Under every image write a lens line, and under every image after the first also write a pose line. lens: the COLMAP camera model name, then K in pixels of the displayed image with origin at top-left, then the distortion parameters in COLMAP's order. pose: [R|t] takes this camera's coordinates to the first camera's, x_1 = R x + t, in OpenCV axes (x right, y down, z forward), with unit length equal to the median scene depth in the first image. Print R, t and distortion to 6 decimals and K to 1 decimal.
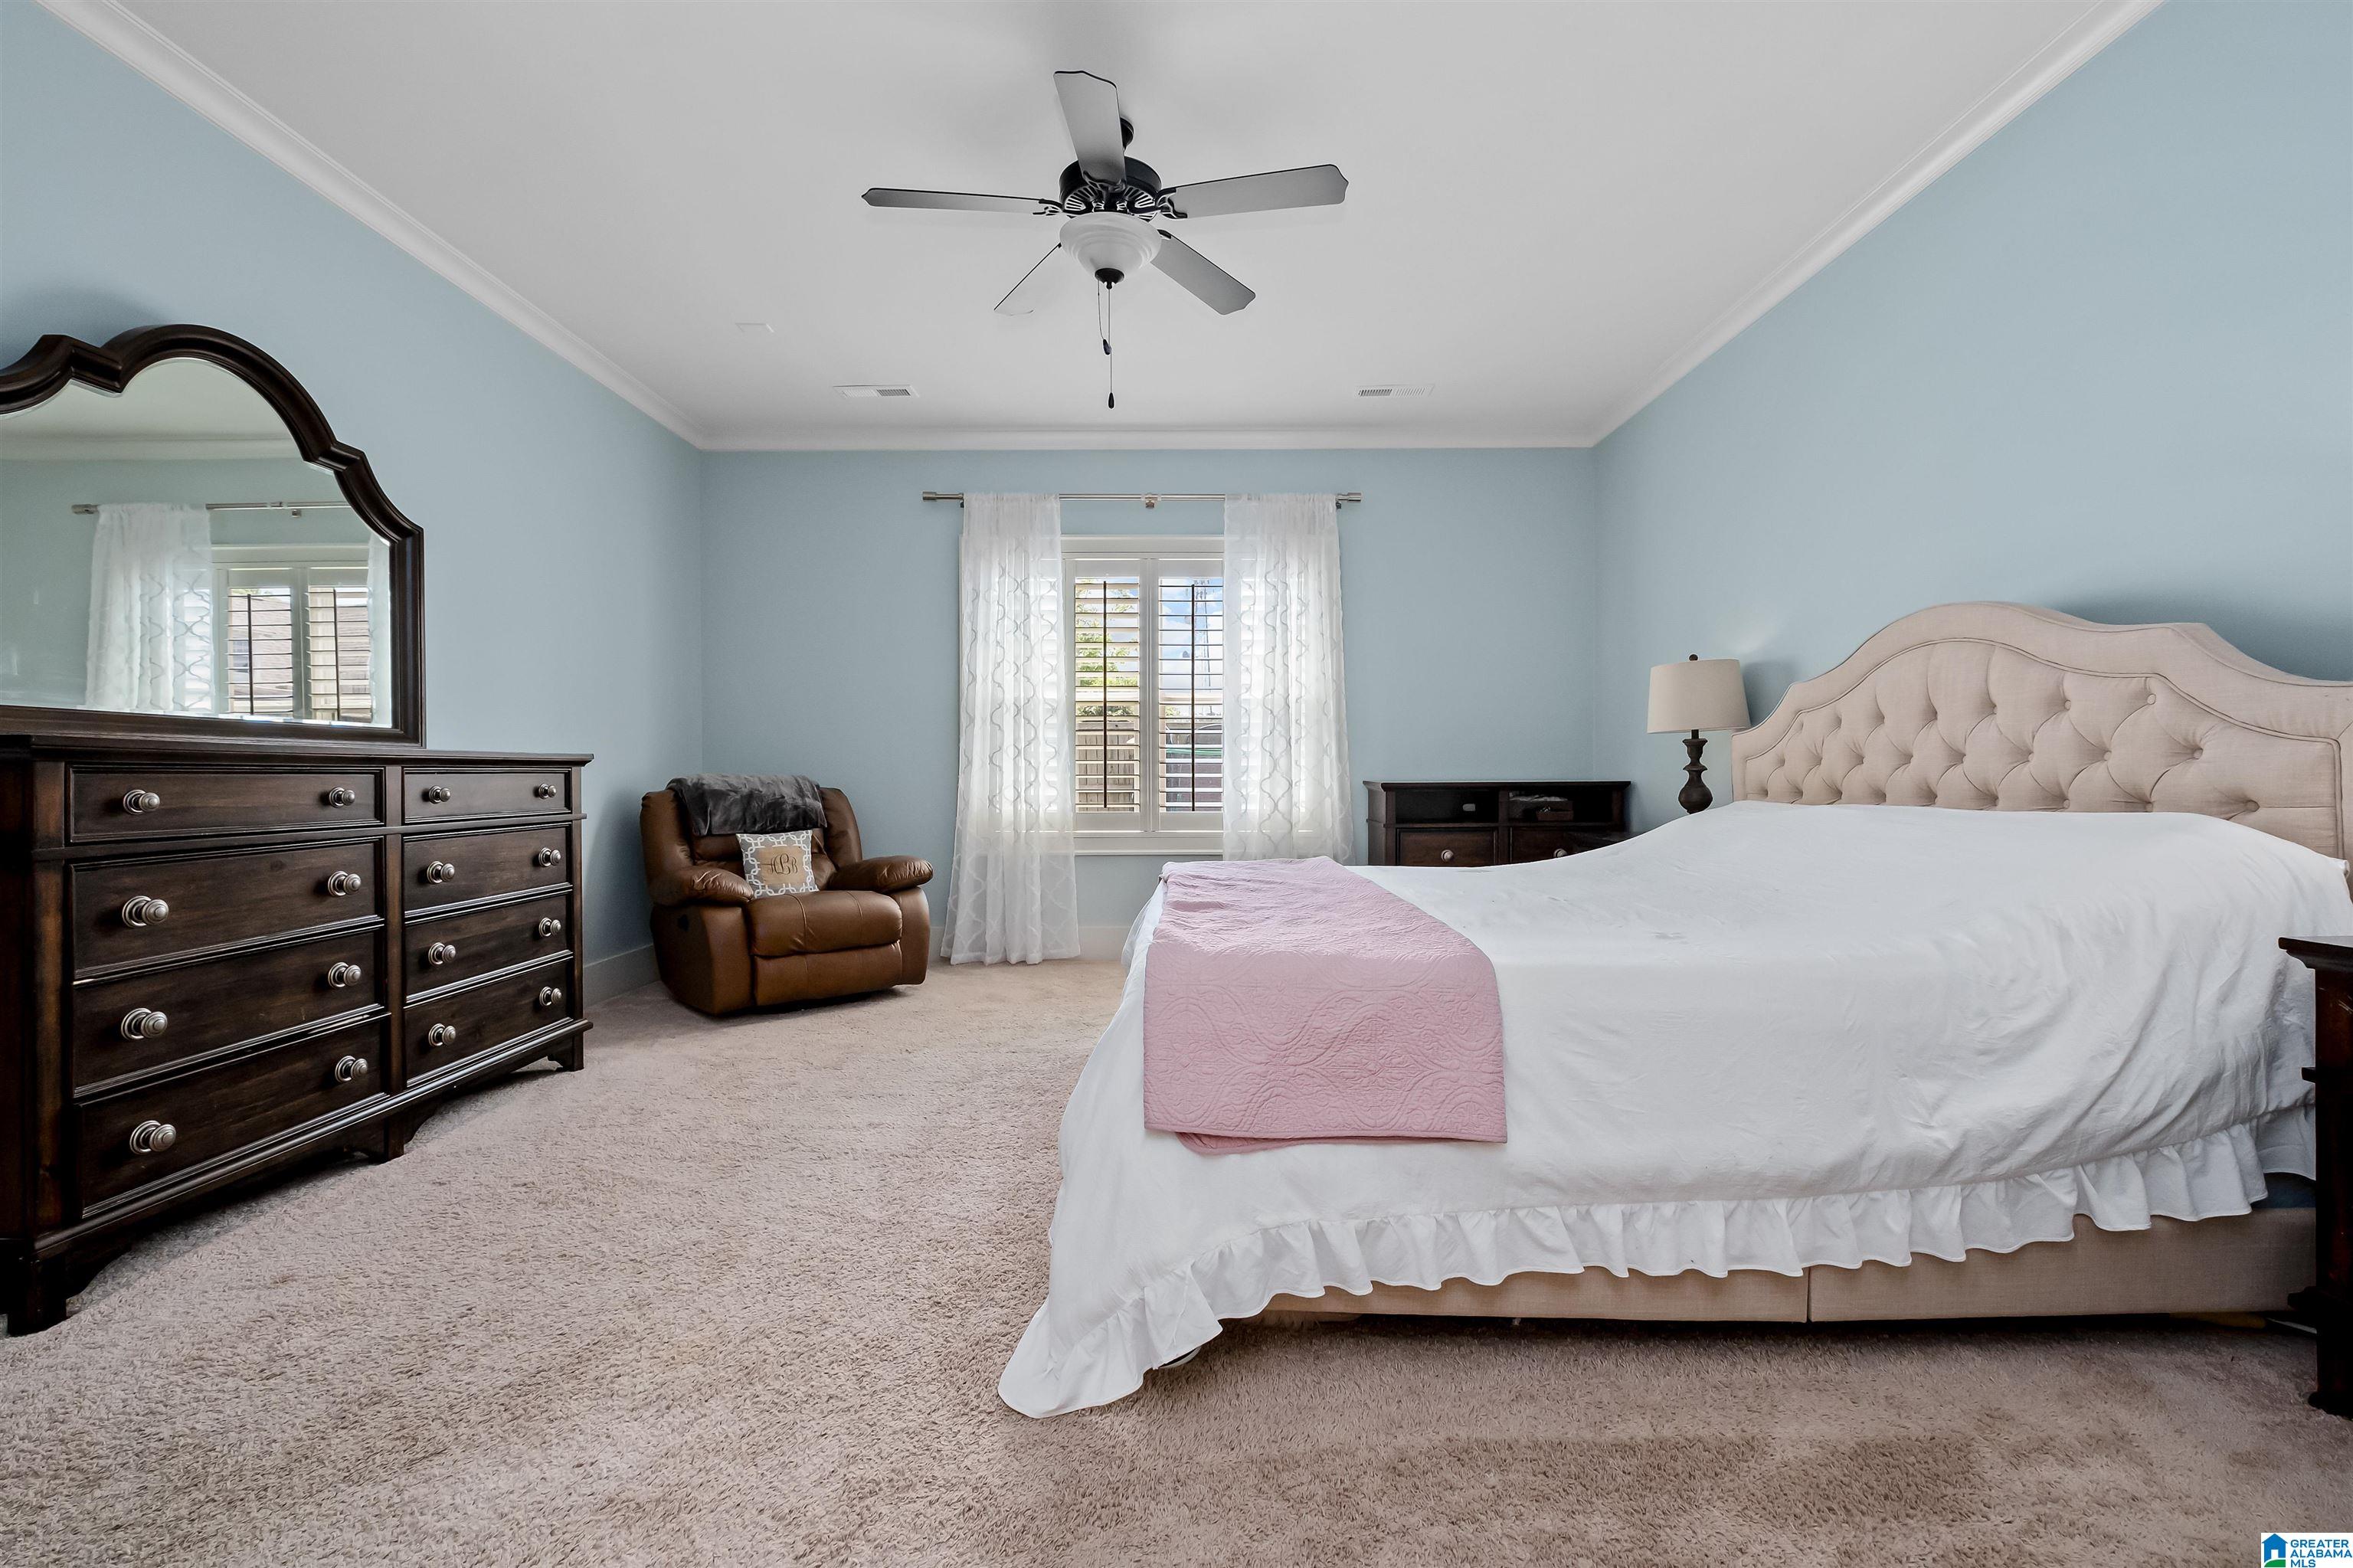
lens RADIAL K [[1031.2, 0, 1179.1], [0, 1031.2, 769.5], [0, 0, 1]] dist [-0.001586, 0.000091]
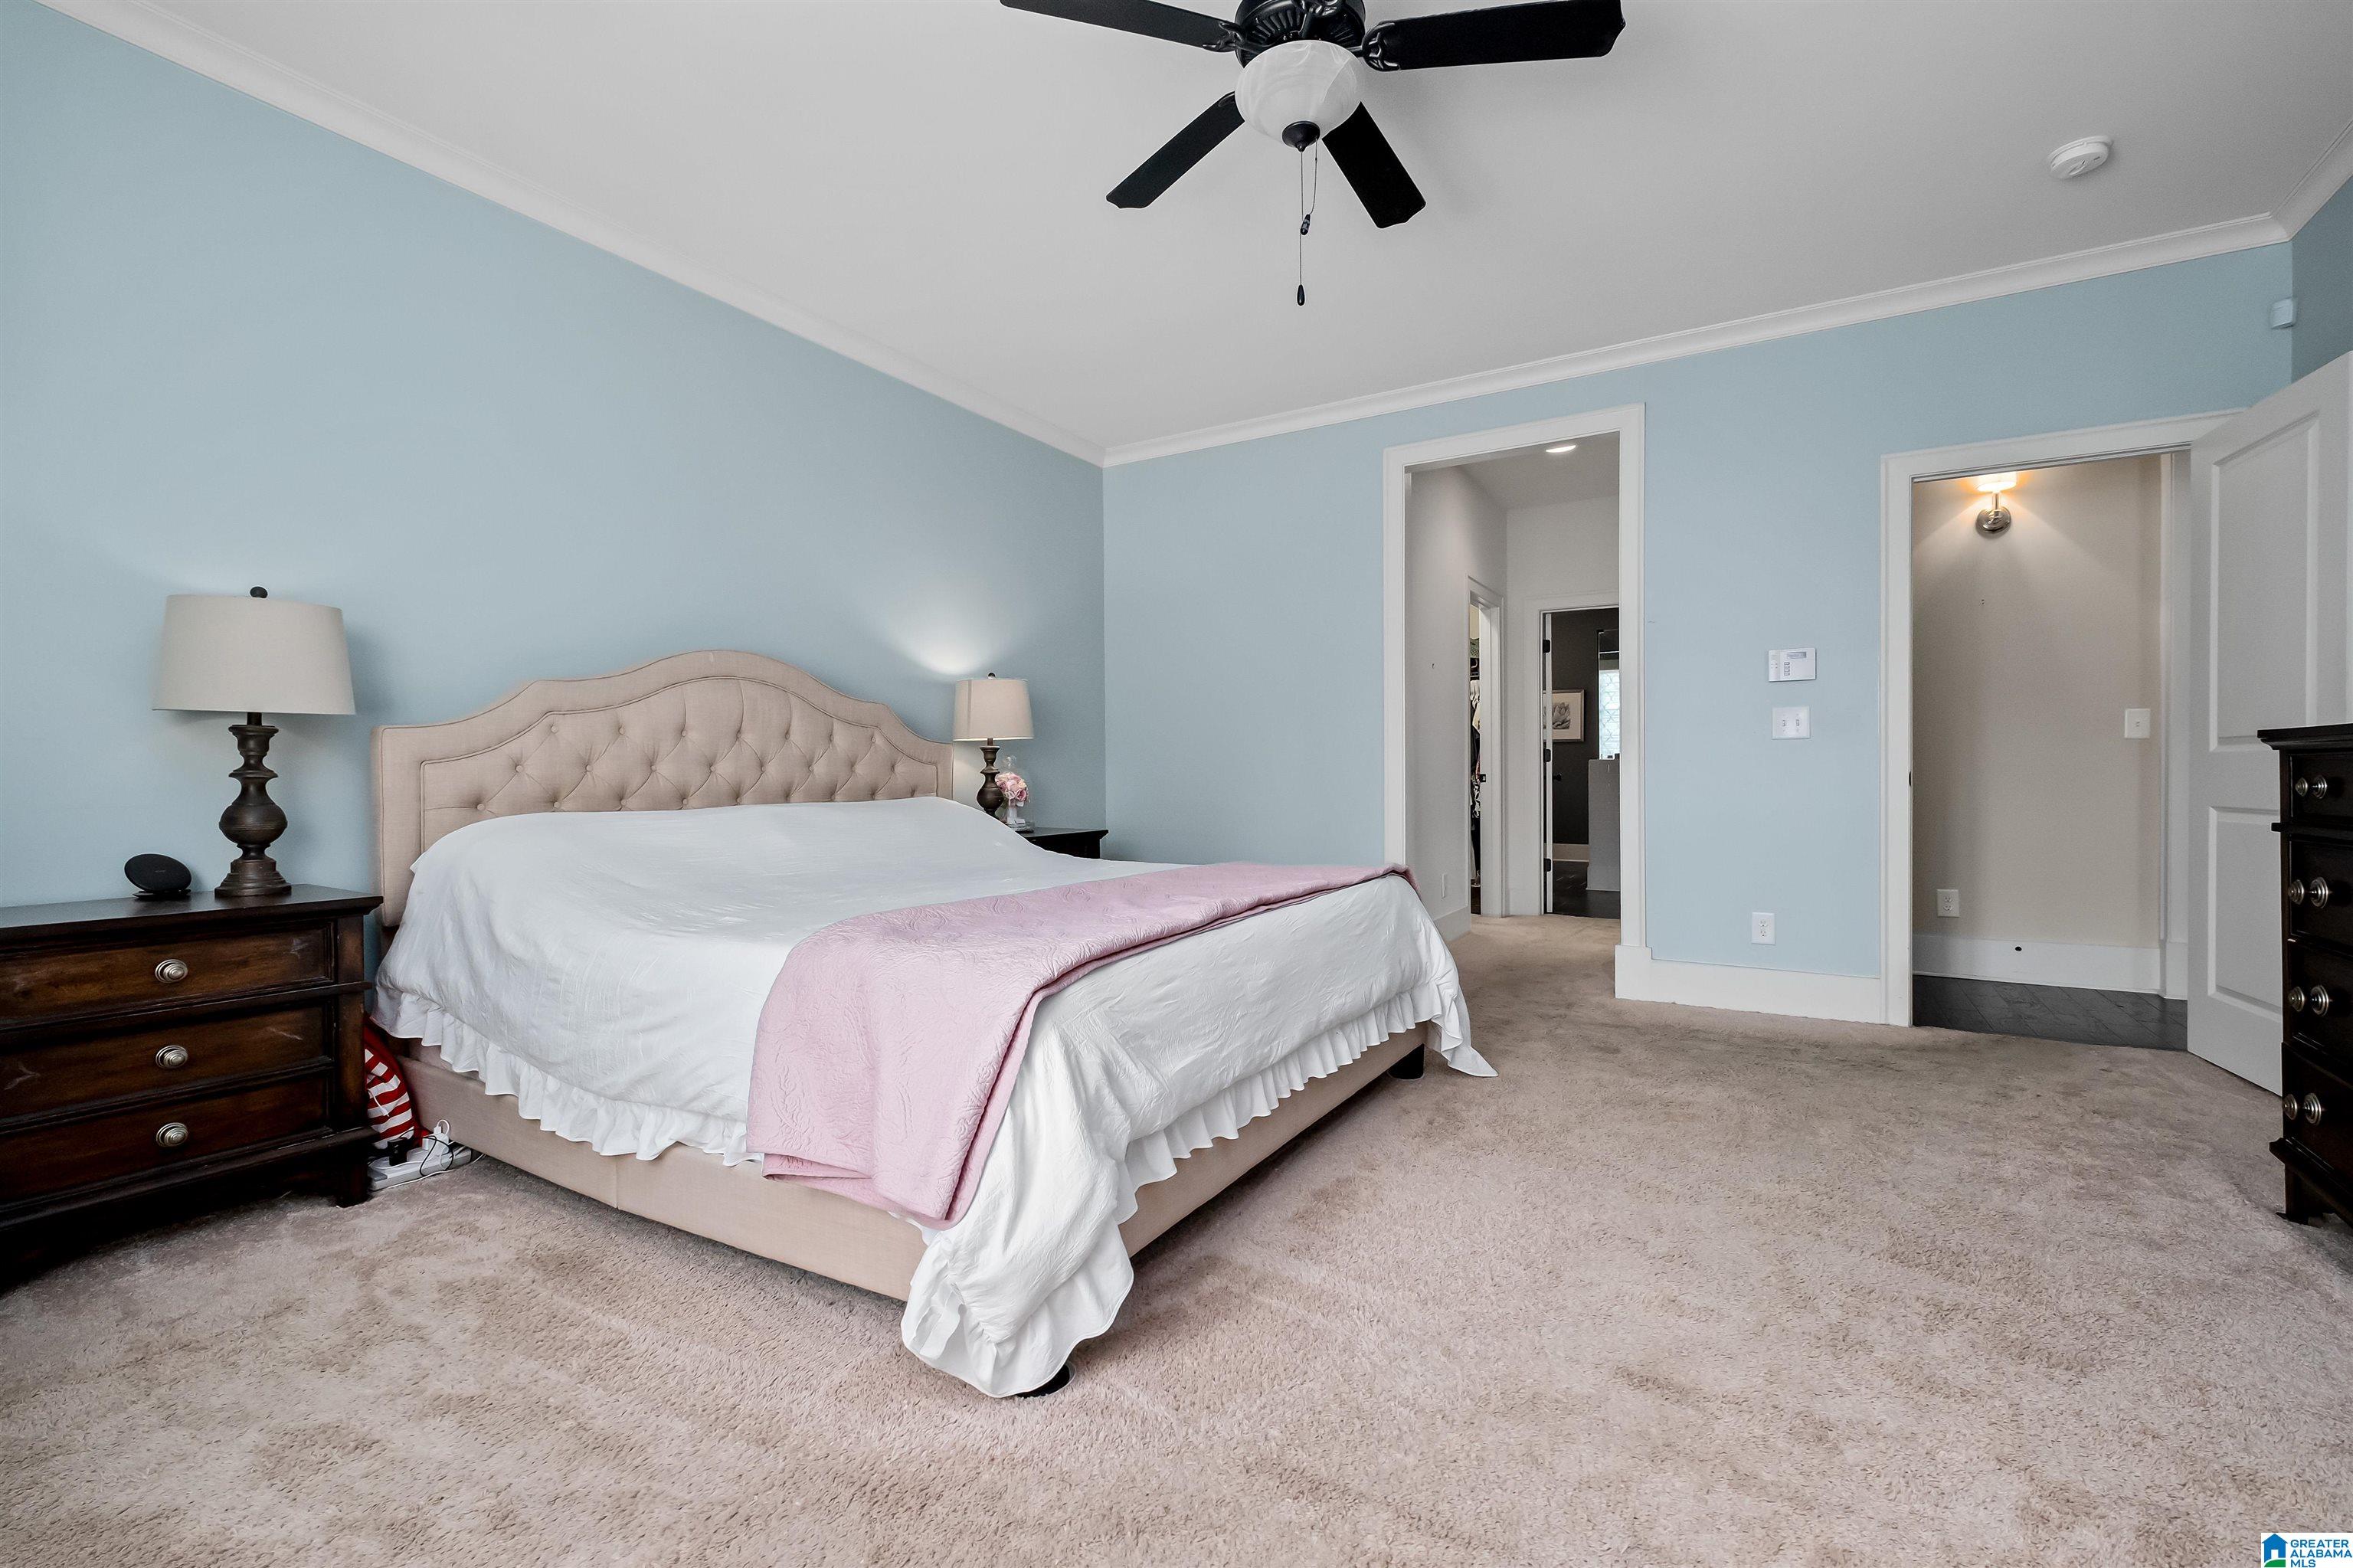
lens RADIAL K [[1026.9, 0, 1183.0], [0, 1026.9, 783.4], [0, 0, 1]] dist [-0.004752, -0.000037]
pose [[-0.853748, 0.009065, 0.520607, -0.241965], [0.010192, 0.999948, -0.000698, 0.008956], [-0.520586, 0.004710, -0.853796, 1.065582]]
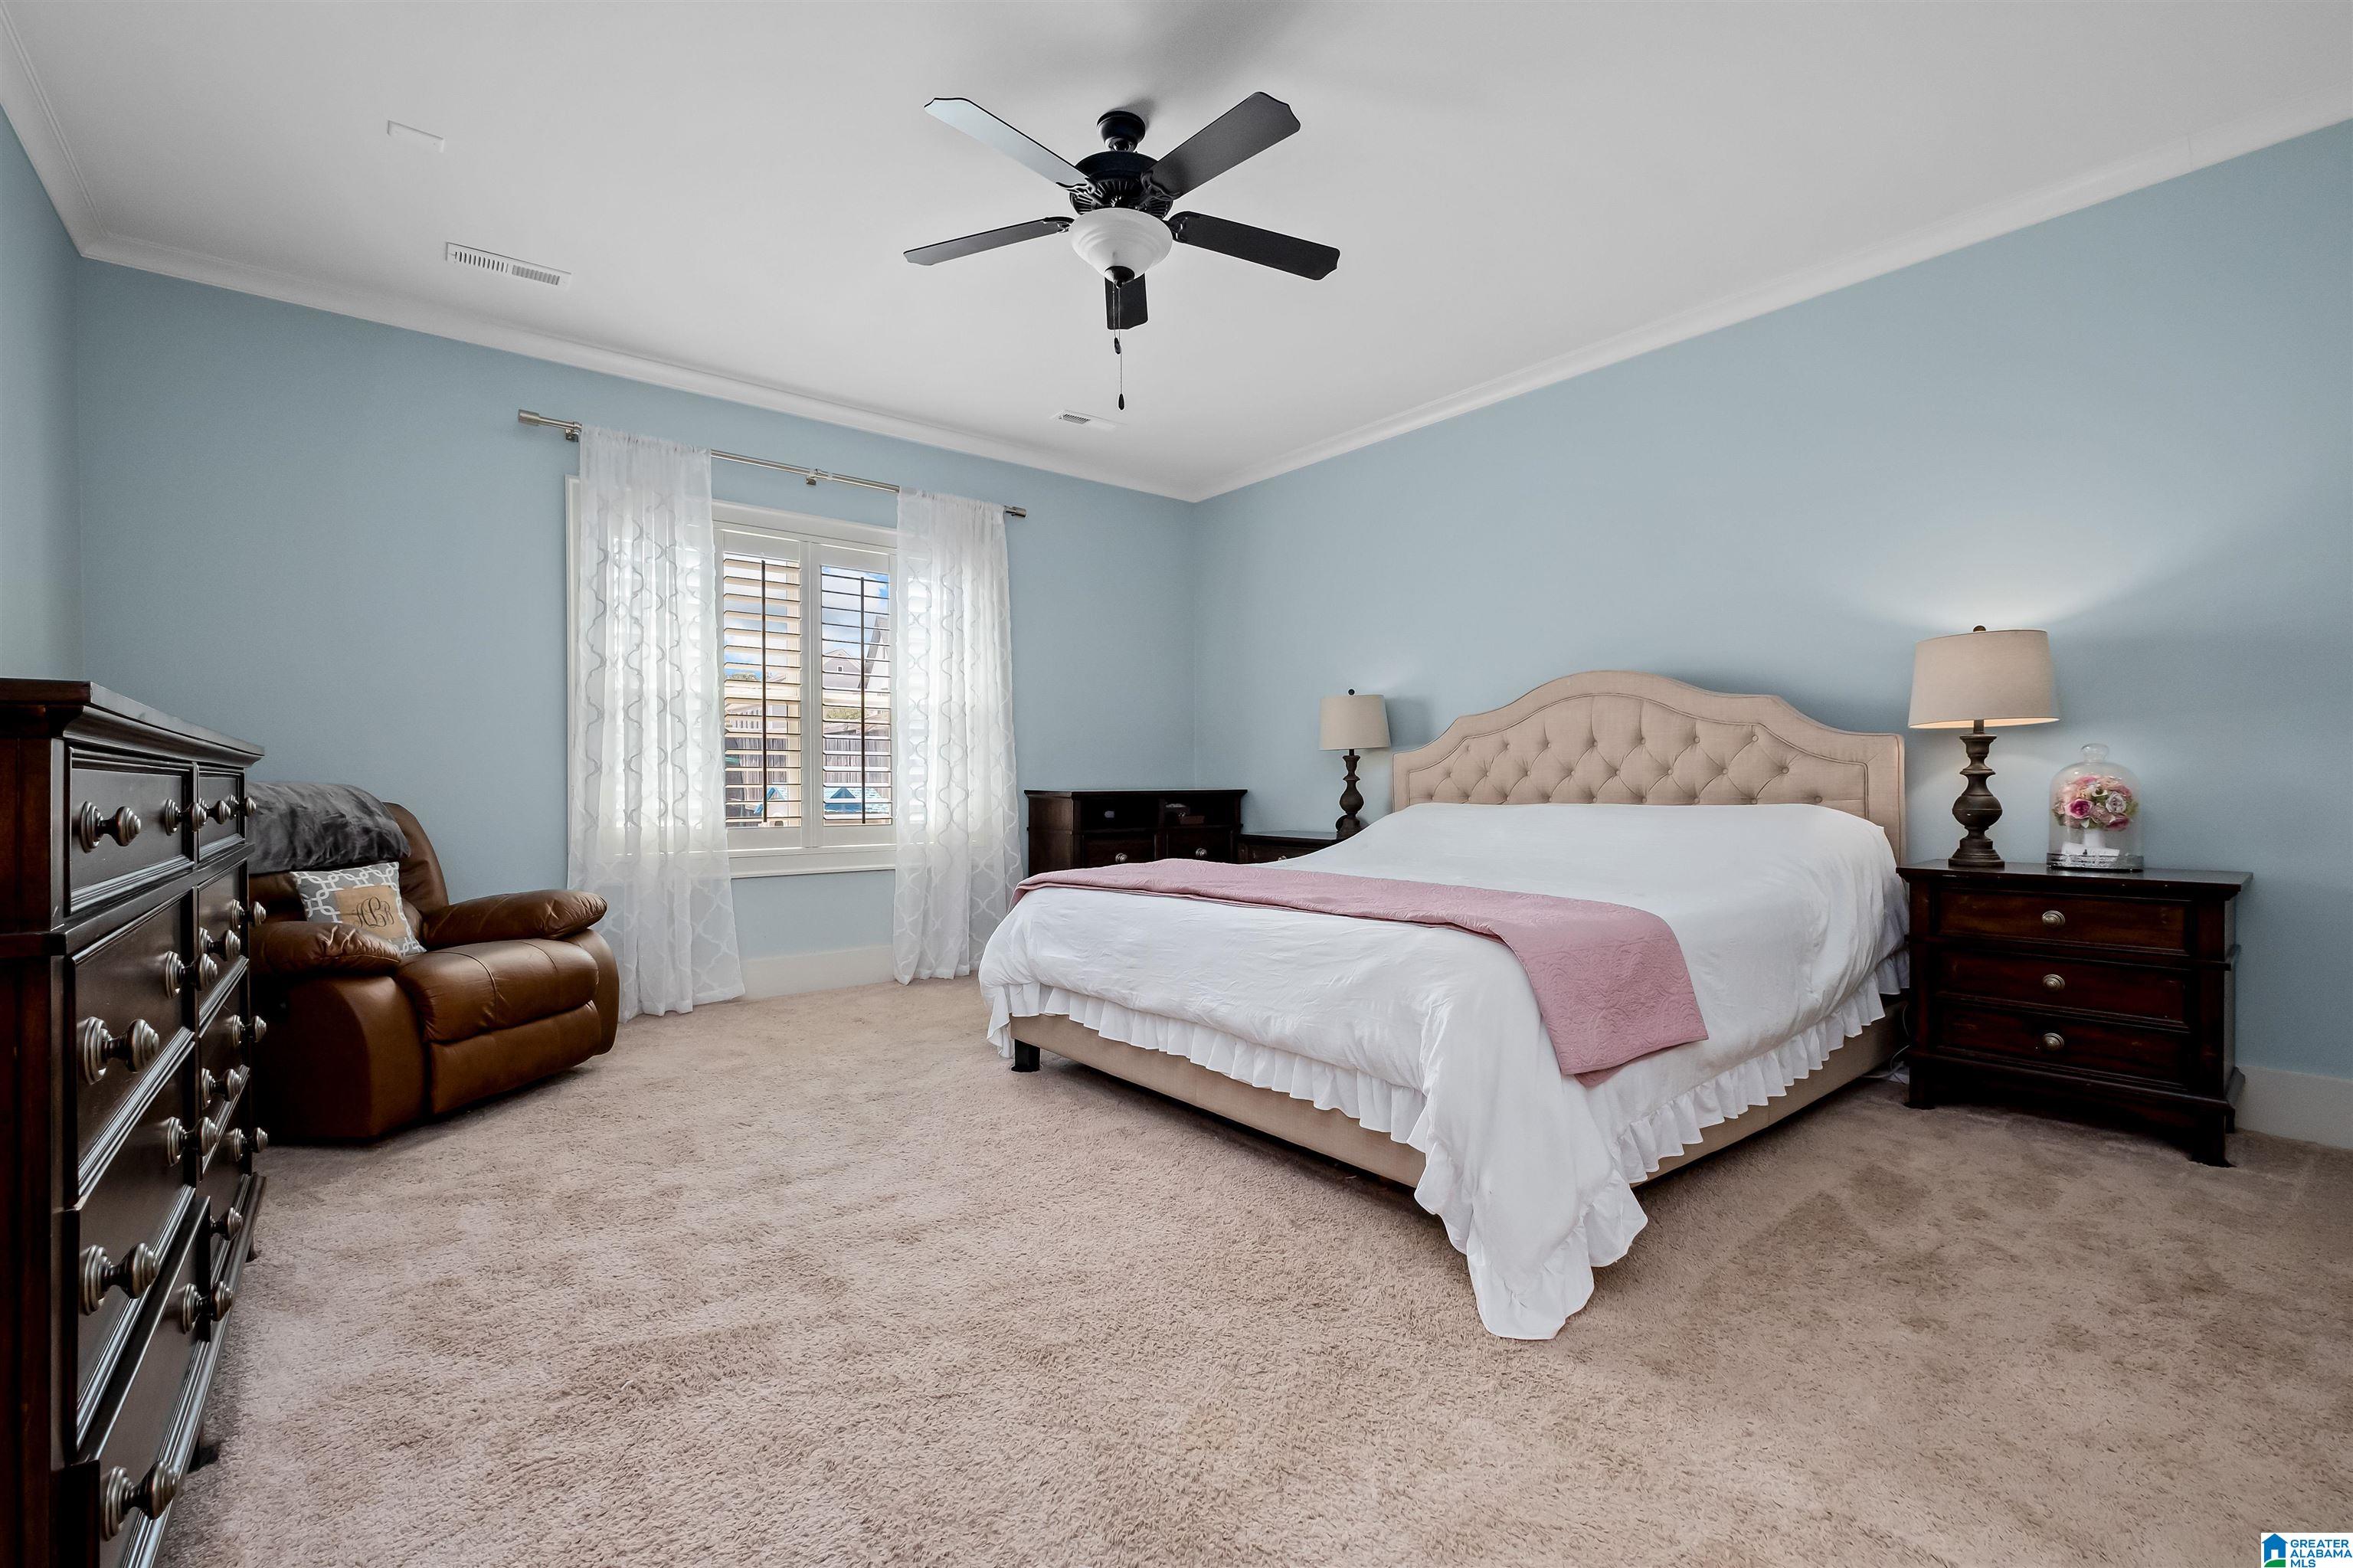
lens RADIAL K [[1026.9, 0, 1183.0], [0, 1026.9, 783.4], [0, 0, 1]] dist [-0.004752, -0.000037]
pose [[0.776489, 0.001674, 0.630129, -0.399648], [-0.002742, 0.999996, 0.000722, 0.003526], [-0.630125, -0.002288, 0.776490, 0.126309]]
